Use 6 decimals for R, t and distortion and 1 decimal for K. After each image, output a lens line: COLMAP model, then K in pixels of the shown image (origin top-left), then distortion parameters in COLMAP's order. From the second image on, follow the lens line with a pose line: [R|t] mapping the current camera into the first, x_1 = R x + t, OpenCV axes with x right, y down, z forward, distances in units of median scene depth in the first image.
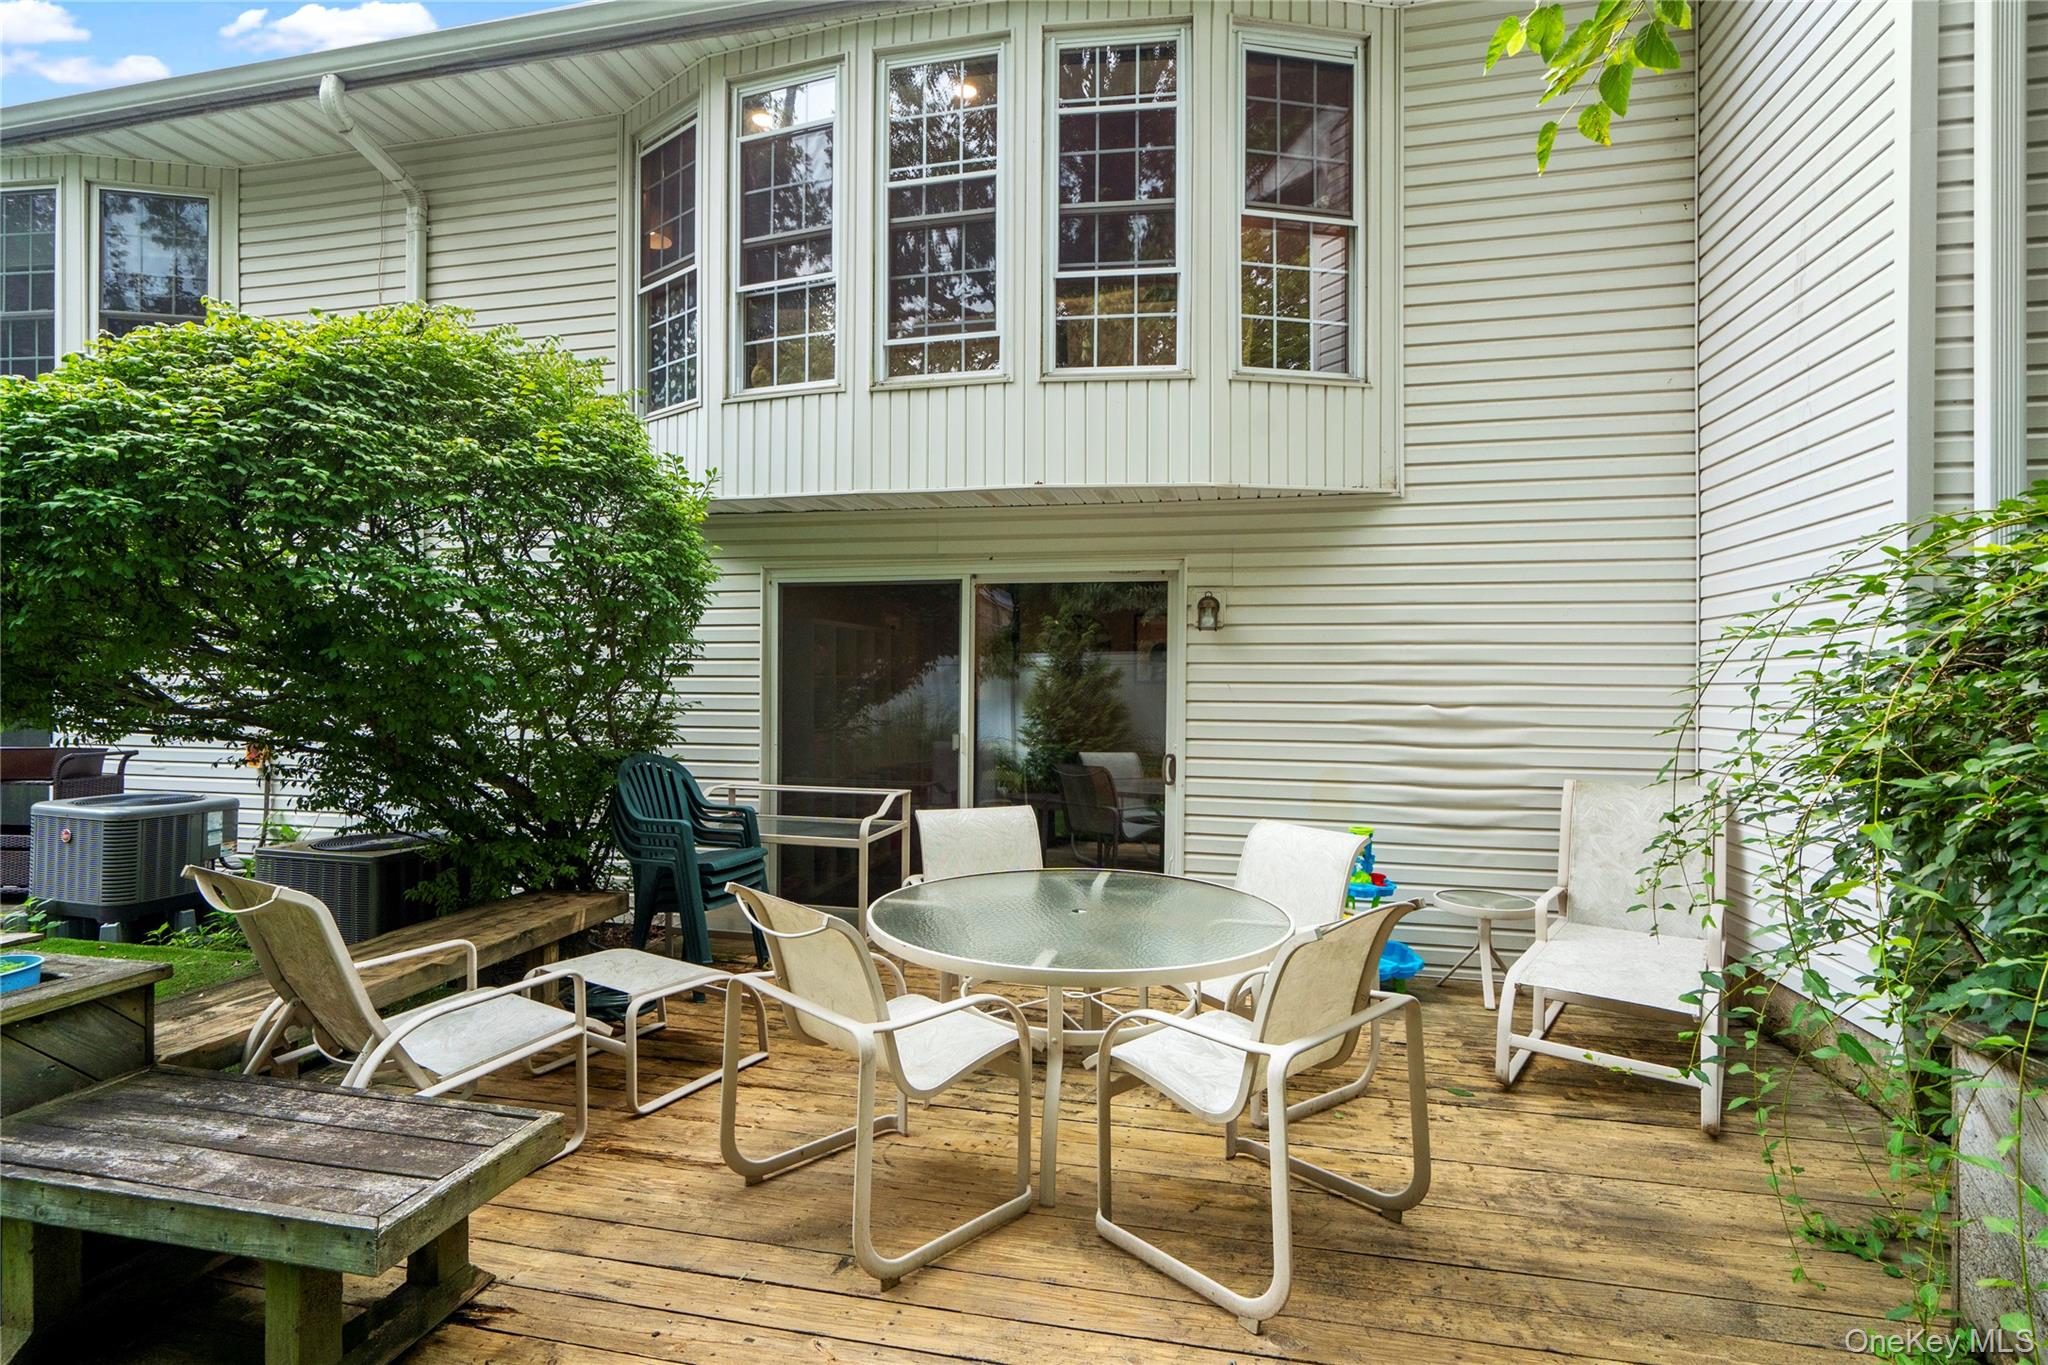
lens RADIAL K [[973.2, 0, 1024.1], [0, 973.2, 689.1], [0, 0, 1]] dist [0.000121, 0.000800]
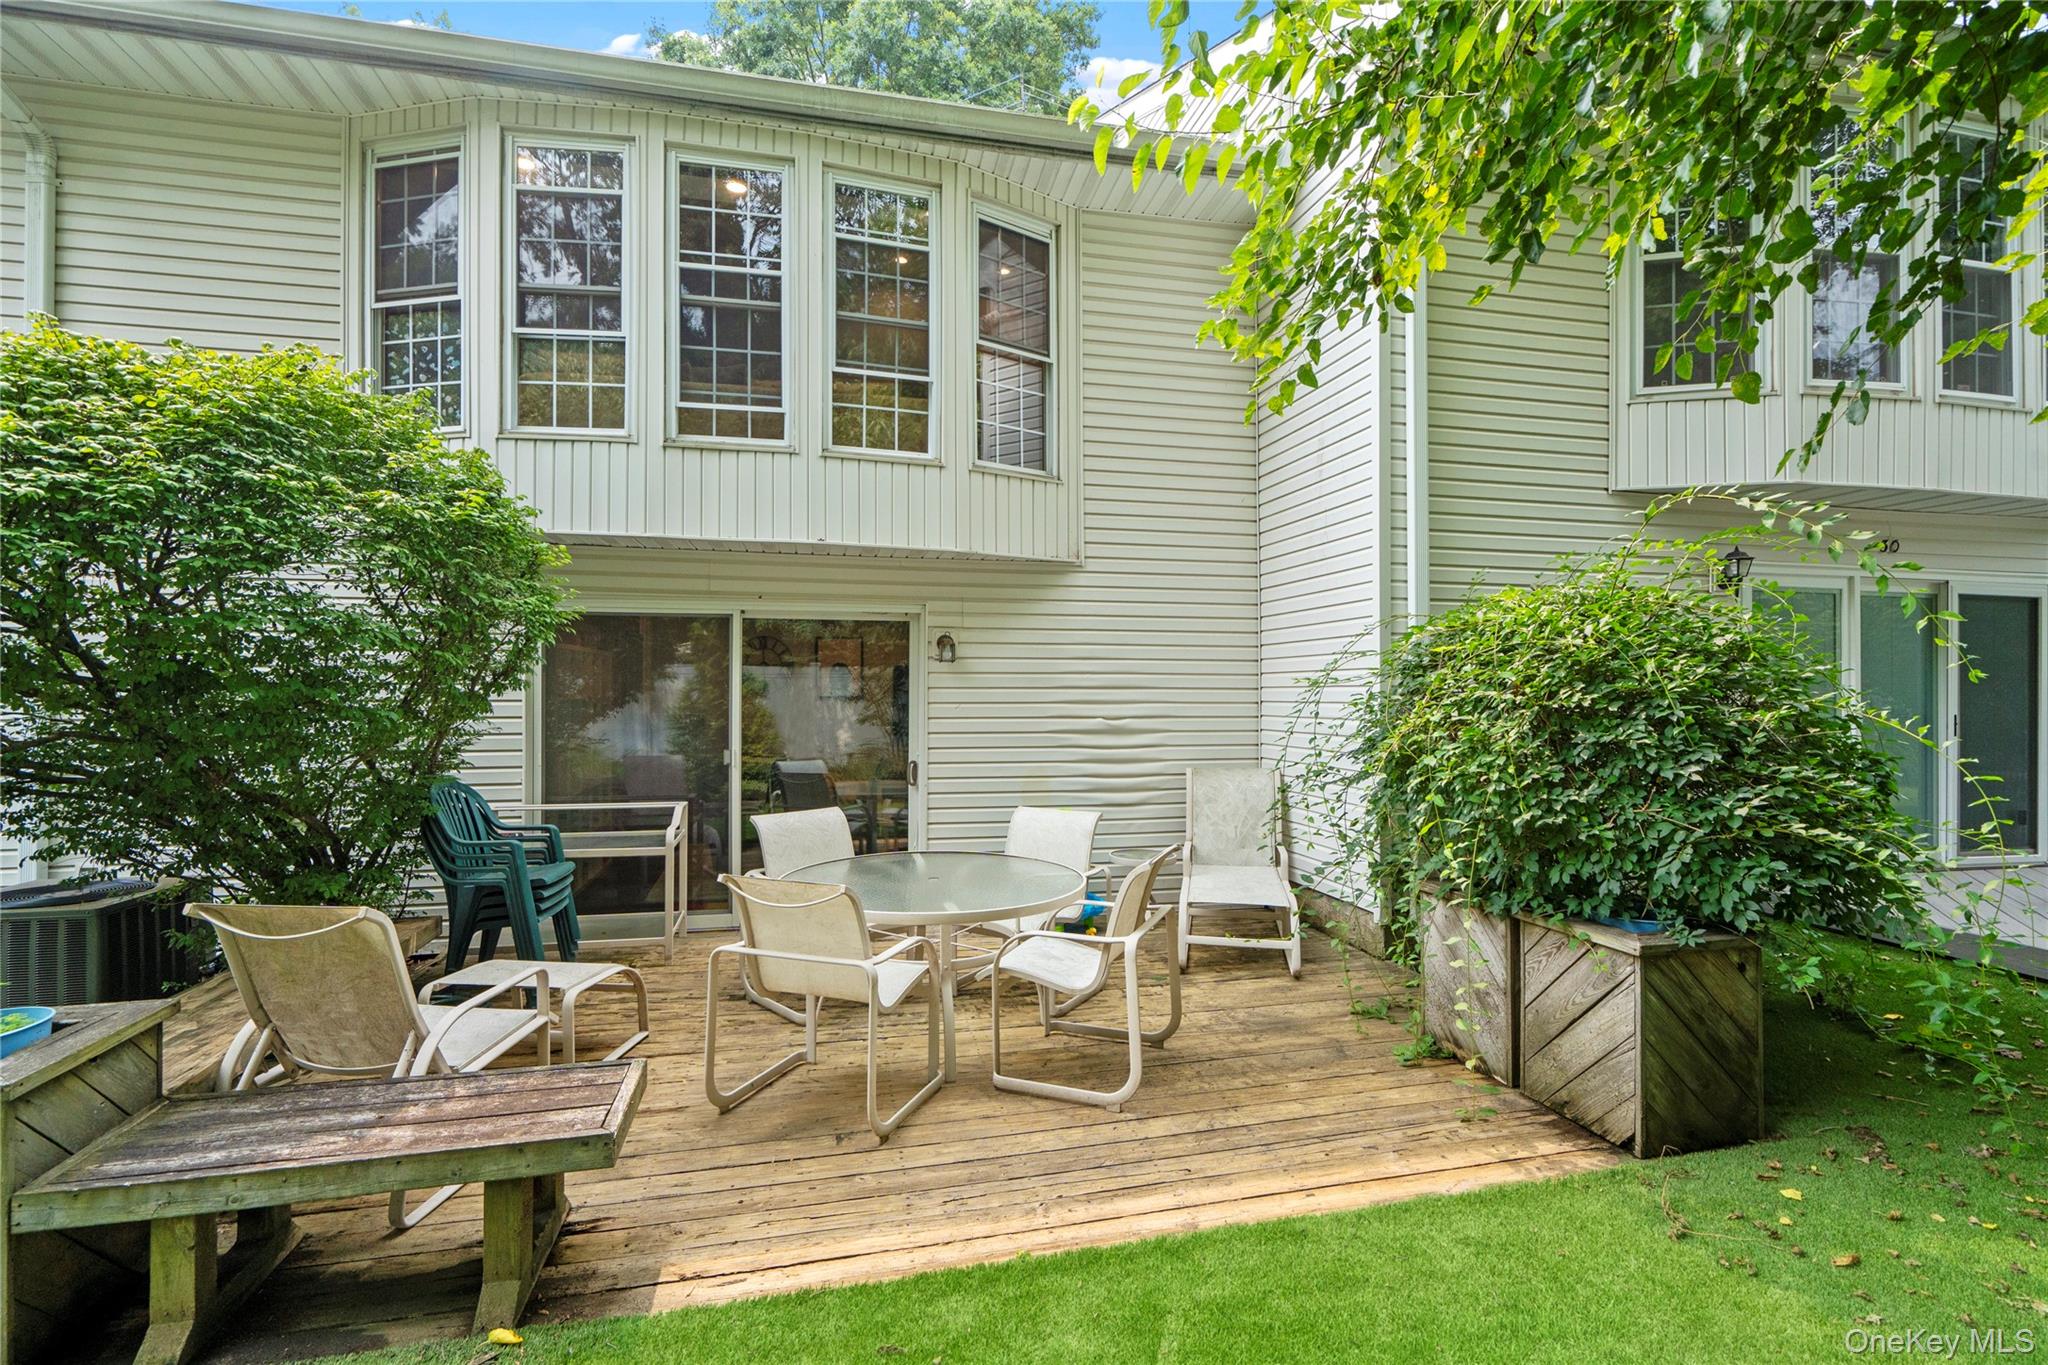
lens RADIAL K [[958.5, 0, 1030.7], [0, 958.5, 693.4], [0, 0, 1]] dist [0.001151, 0.000637]
pose [[0.896664, -0.007253, 0.442651, -0.279365], [0.007289, 0.999972, 0.001620, -0.021864], [-0.442651, 0.001774, 0.896692, -0.177355]]
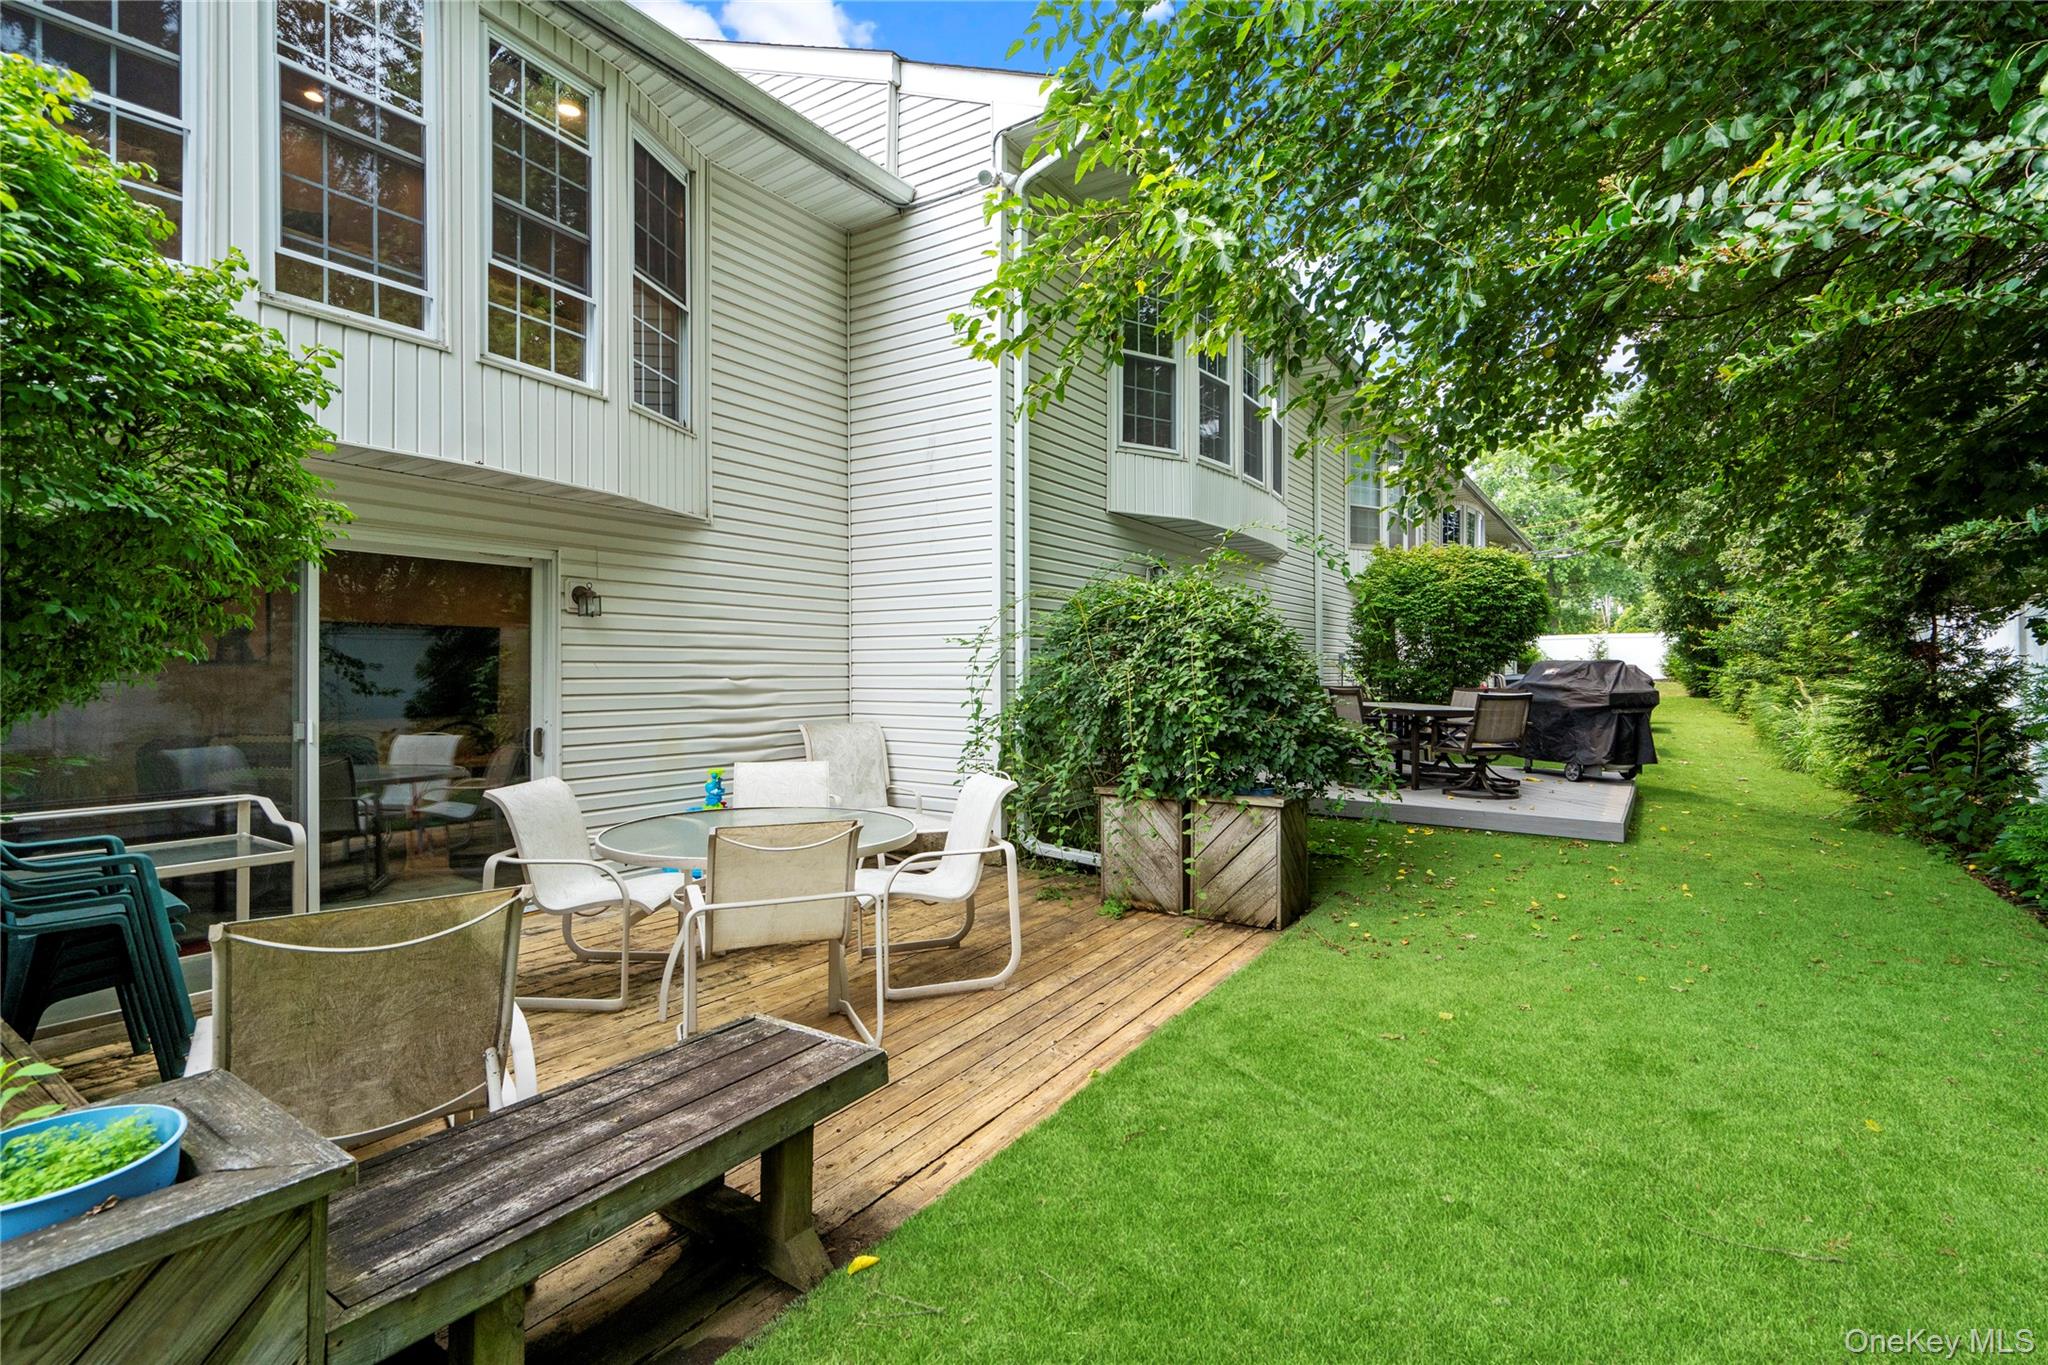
lens RADIAL K [[950.8, 0, 1044.4], [0, 950.8, 679.2], [0, 0, 1]] dist [0.001502, 0.000666]
pose [[0.336371, -0.016760, 0.941580, -0.716460], [0.007000, 0.999859, 0.015296, 0.000161], [-0.941704, 0.001446, 0.336441, 0.123237]]
